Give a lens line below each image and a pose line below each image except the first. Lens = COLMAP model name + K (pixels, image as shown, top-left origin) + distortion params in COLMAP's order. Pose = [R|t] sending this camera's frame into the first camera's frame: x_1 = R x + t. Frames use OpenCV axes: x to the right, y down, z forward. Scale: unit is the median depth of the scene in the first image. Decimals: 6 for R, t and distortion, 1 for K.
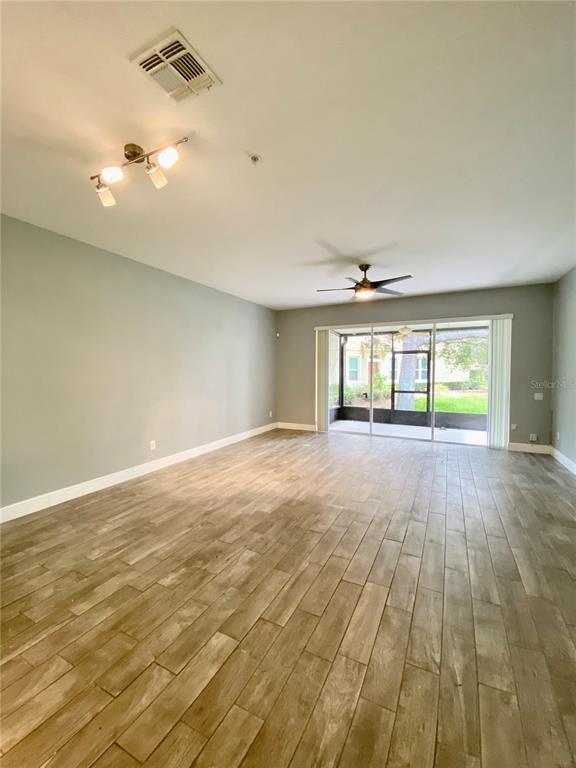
lens RADIAL K [[313.5, 0, 289.7], [0, 313.5, 383.9], [0, 0, 1]] dist [0.018591, -0.018634]
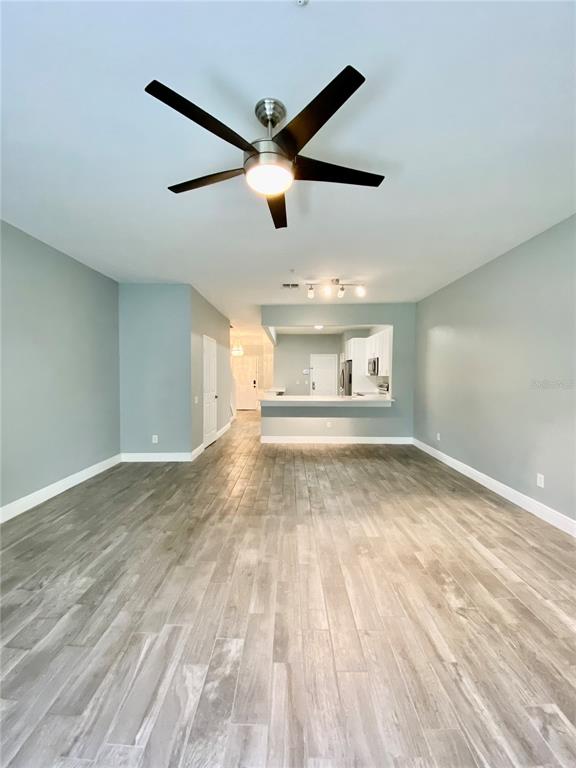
lens RADIAL K [[313.5, 0, 289.7], [0, 313.5, 383.9], [0, 0, 1]] dist [0.018591, -0.018634]
pose [[-0.895946, 0.011288, -0.444020, 0.507029], [-0.021083, 0.997469, 0.067900, -0.079260], [0.443663, 0.070196, -0.893440, 1.782602]]
